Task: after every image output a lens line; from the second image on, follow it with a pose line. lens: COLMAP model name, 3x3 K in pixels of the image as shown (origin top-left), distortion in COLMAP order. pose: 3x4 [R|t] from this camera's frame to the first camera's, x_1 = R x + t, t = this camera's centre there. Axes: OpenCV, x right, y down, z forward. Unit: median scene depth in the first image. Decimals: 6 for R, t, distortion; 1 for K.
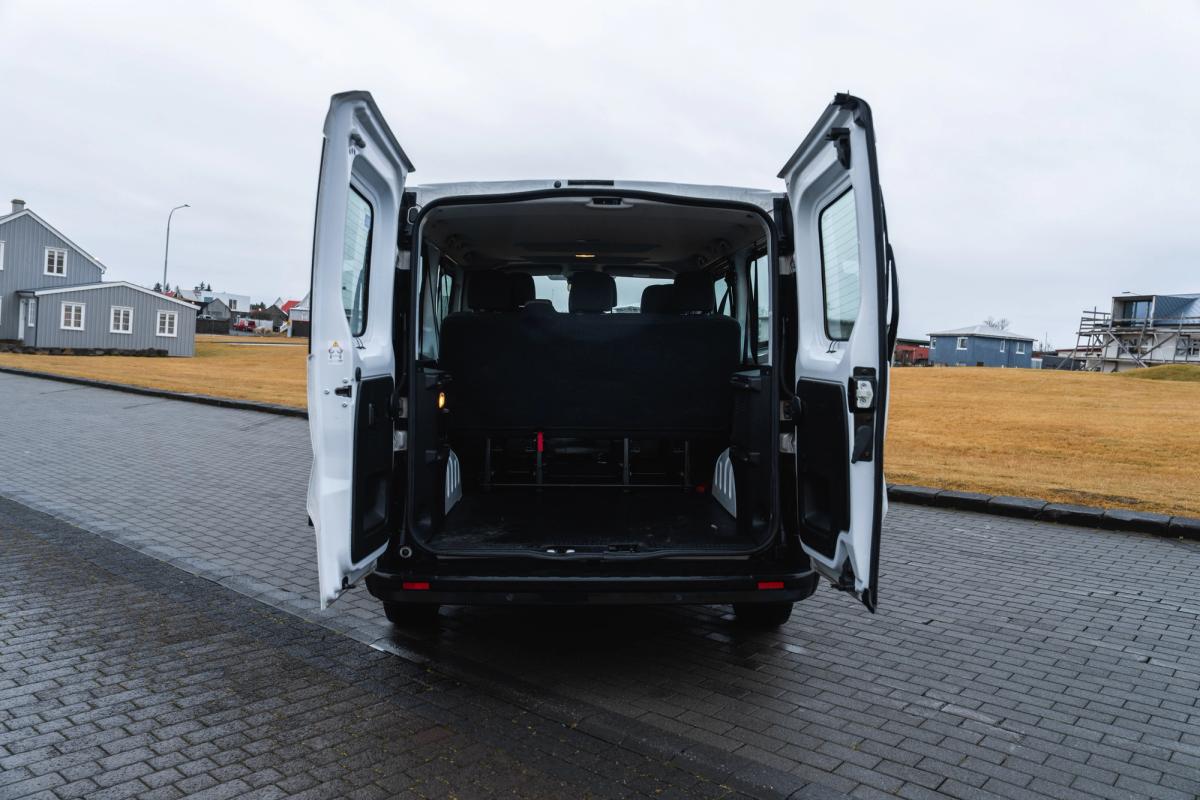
lens RADIAL K [[912.3, 0, 599.9], [0, 912.3, 407.5], [0, 0, 1]] dist [0.003310, 0.001962]
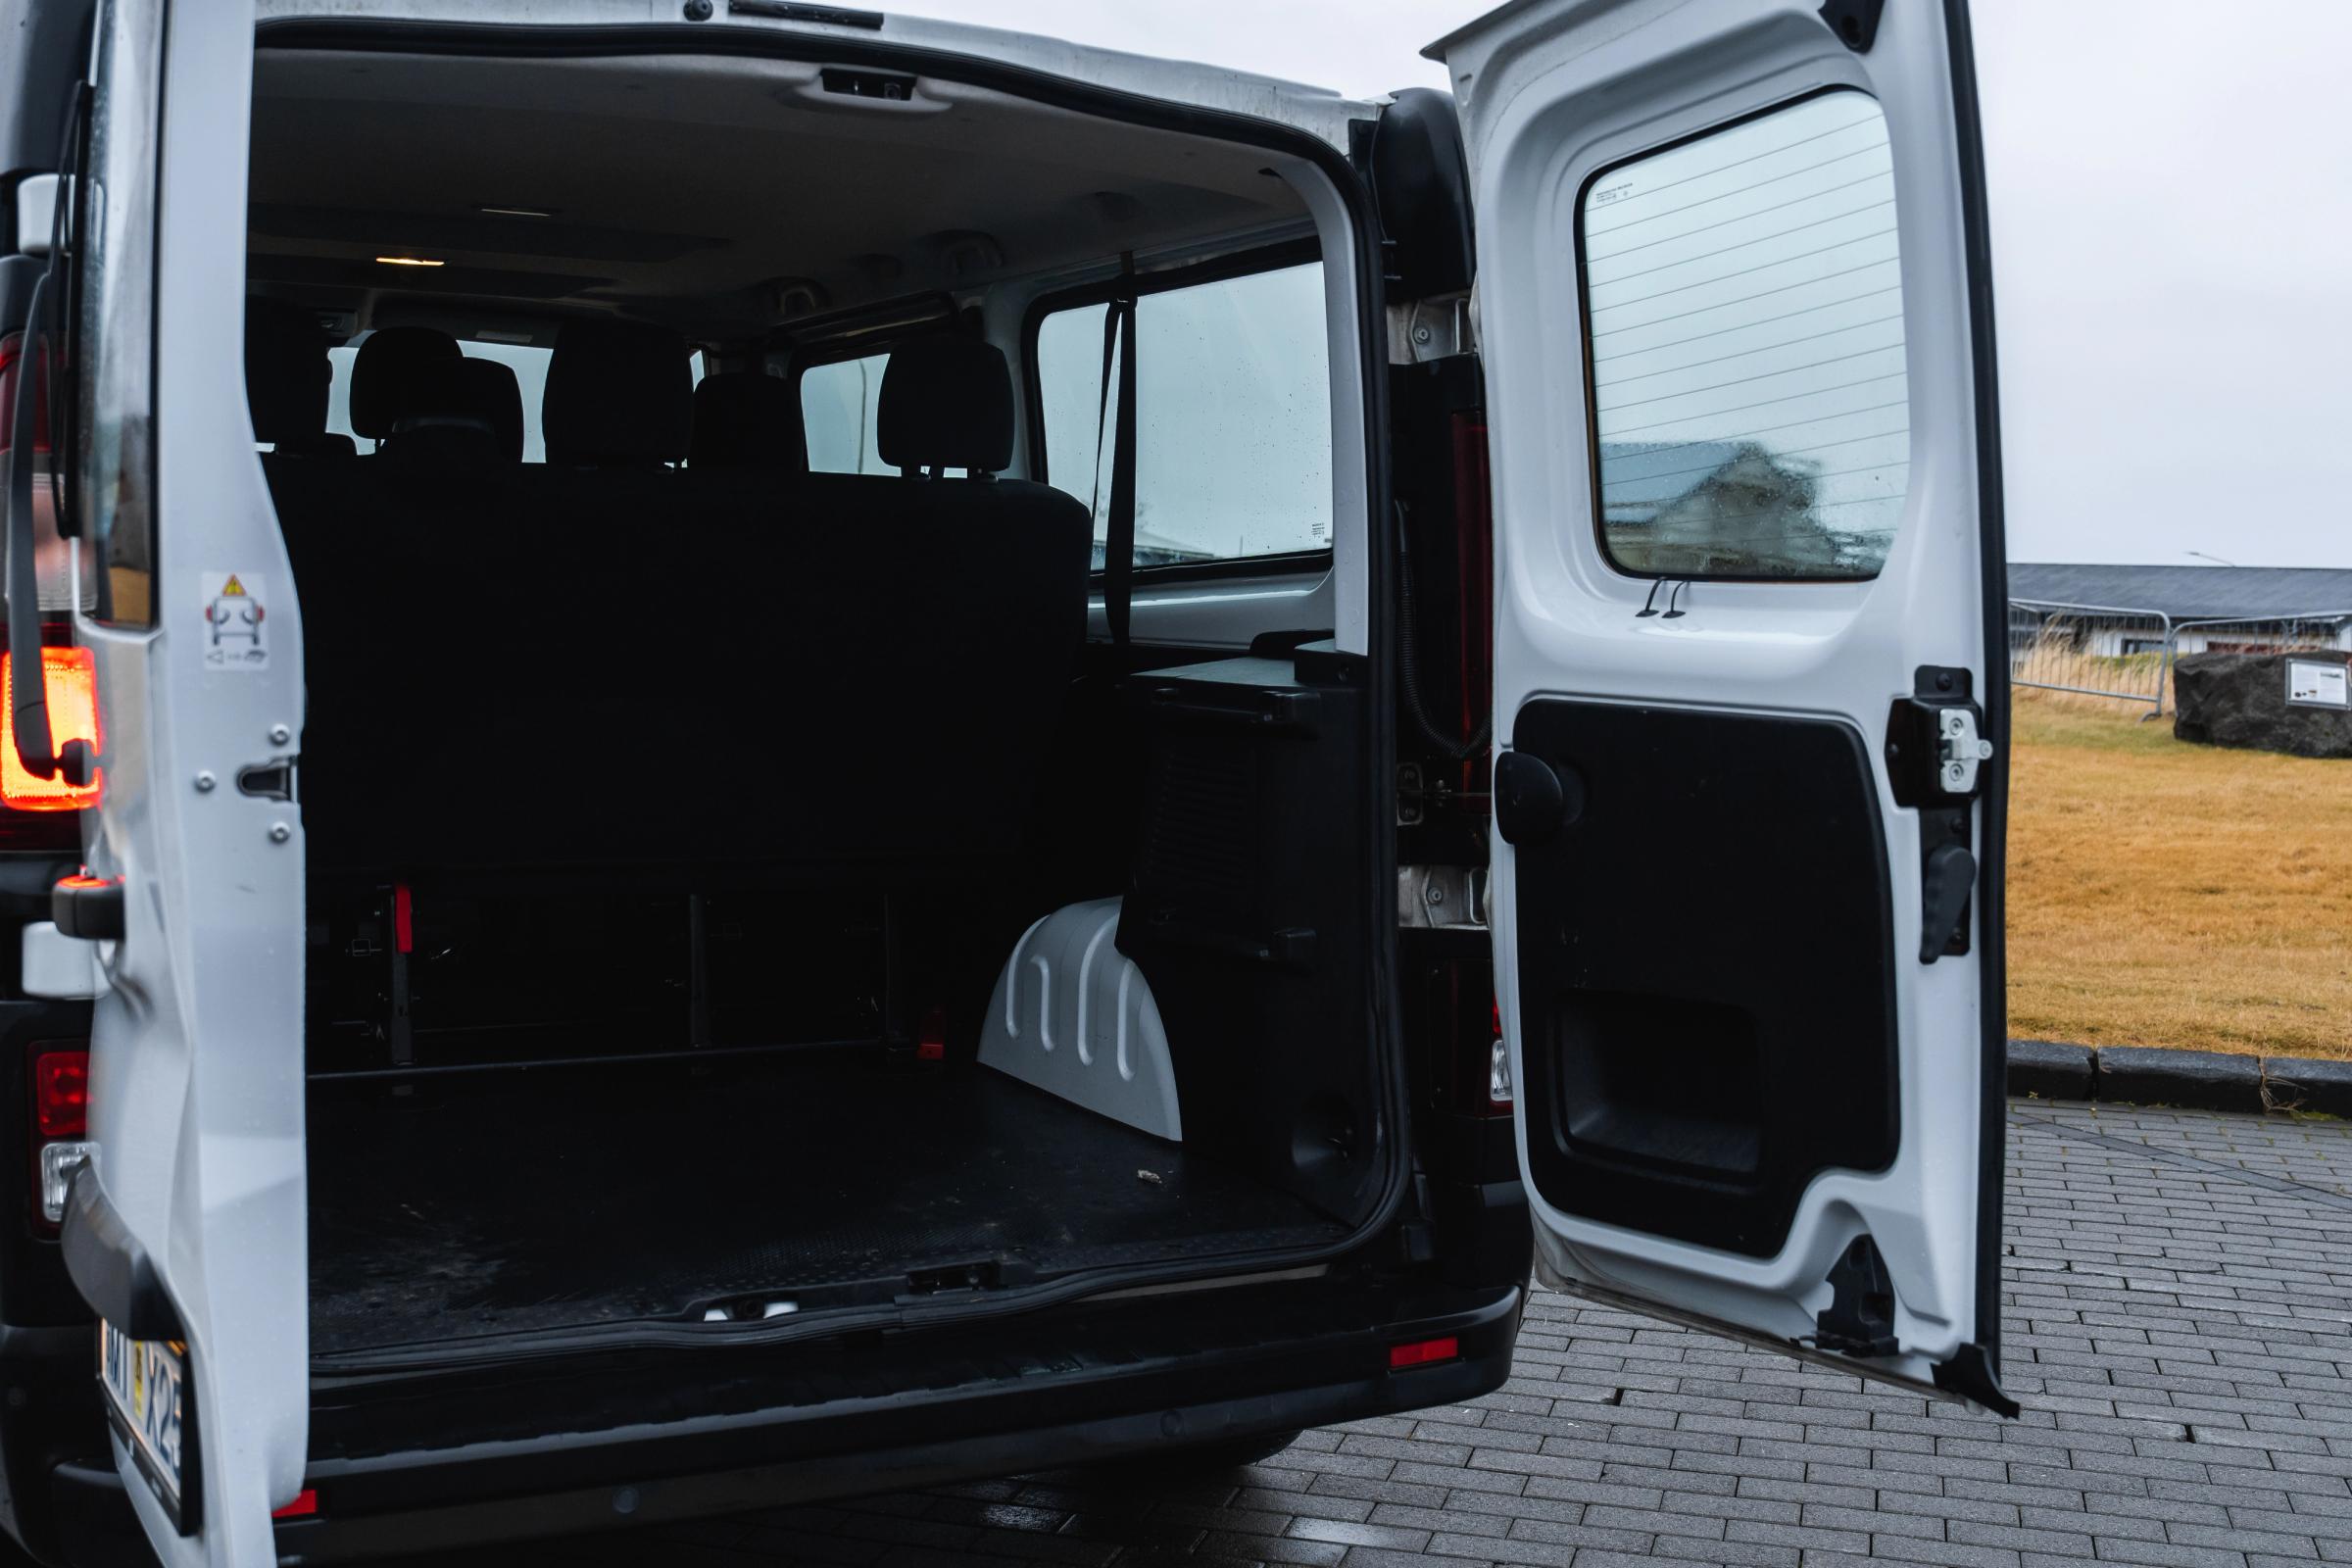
lens RADIAL K [[2768.6, 0, 1176.0], [0, 2768.6, 784.0], [0, 0, 1]] dist [-0.001776, -0.047980]
pose [[0.901878, -0.024645, 0.431287, -0.298666], [0.019002, 0.999668, 0.017390, -0.019309], [-0.431572, -0.007488, 0.902047, 0.175795]]
